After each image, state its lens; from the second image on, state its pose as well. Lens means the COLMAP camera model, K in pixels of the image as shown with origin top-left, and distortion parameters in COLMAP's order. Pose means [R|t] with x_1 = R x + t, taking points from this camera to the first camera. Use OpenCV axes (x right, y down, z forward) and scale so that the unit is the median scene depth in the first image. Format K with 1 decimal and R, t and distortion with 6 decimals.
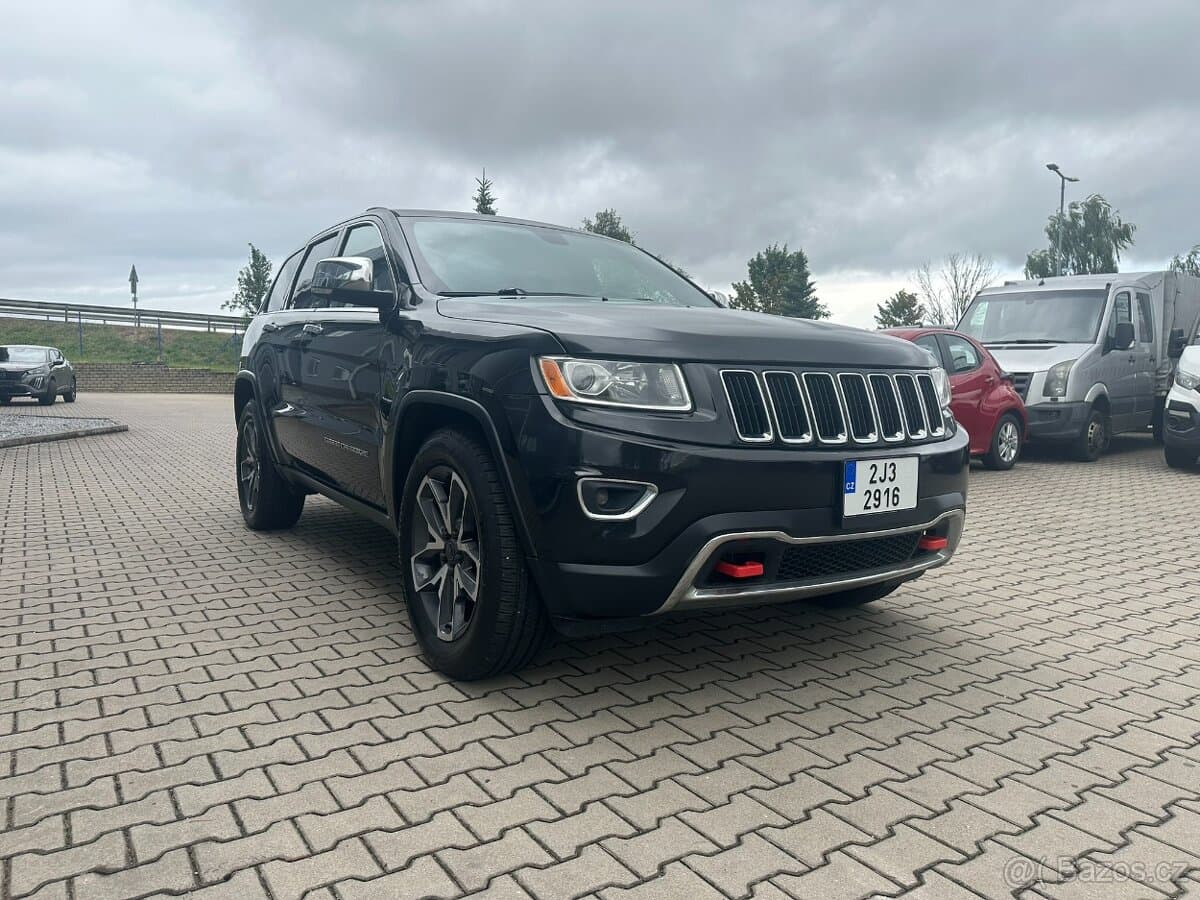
lens RADIAL K [[845.9, 0, 598.9], [0, 845.9, 447.5], [0, 0, 1]] dist [0.010761, -0.007870]
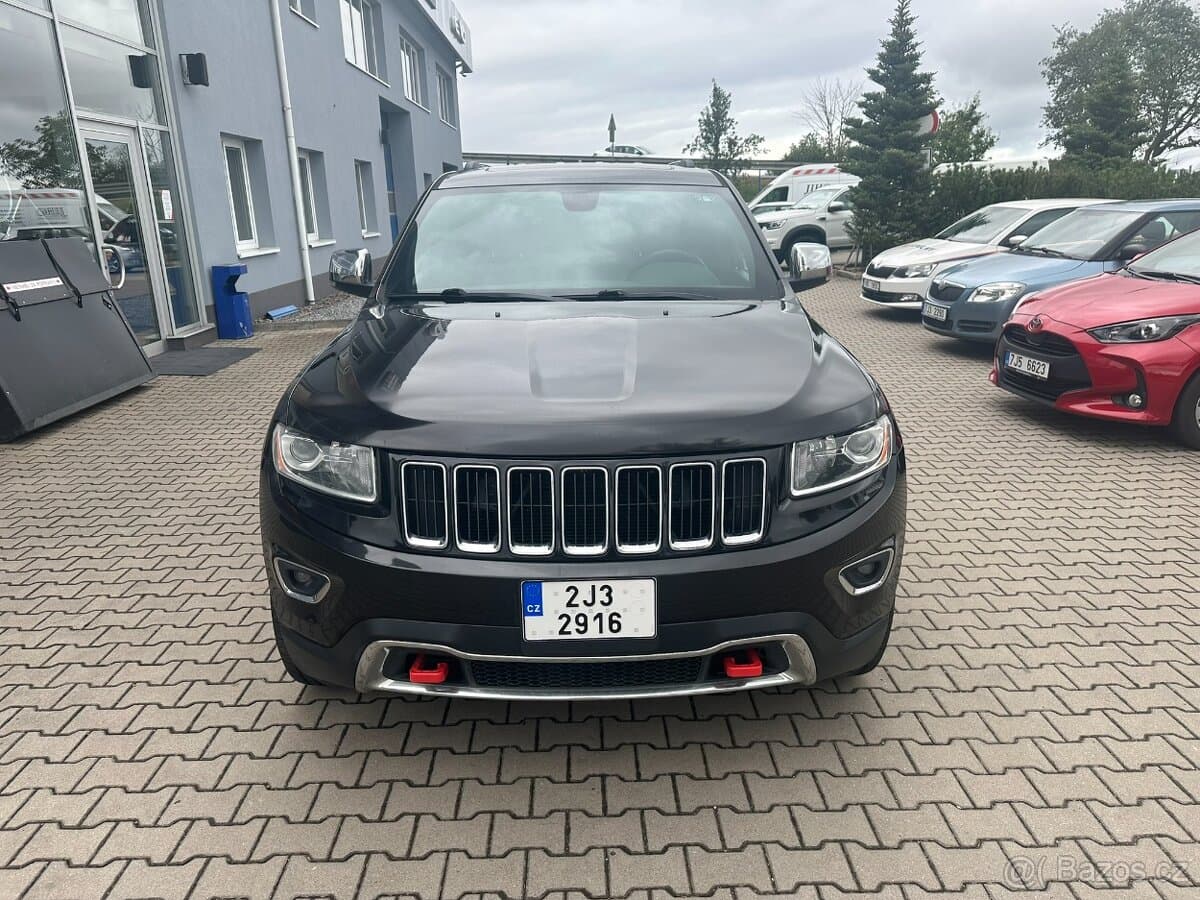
lens RADIAL K [[844.4, 0, 594.6], [0, 844.4, 449.1], [0, 0, 1]] dist [0.057930, -0.076721]
pose [[0.845261, 0.125461, -0.519416, 0.747944], [-0.019877, 0.978756, 0.204064, -0.279809], [0.533983, -0.162163, 0.829798, 0.329191]]
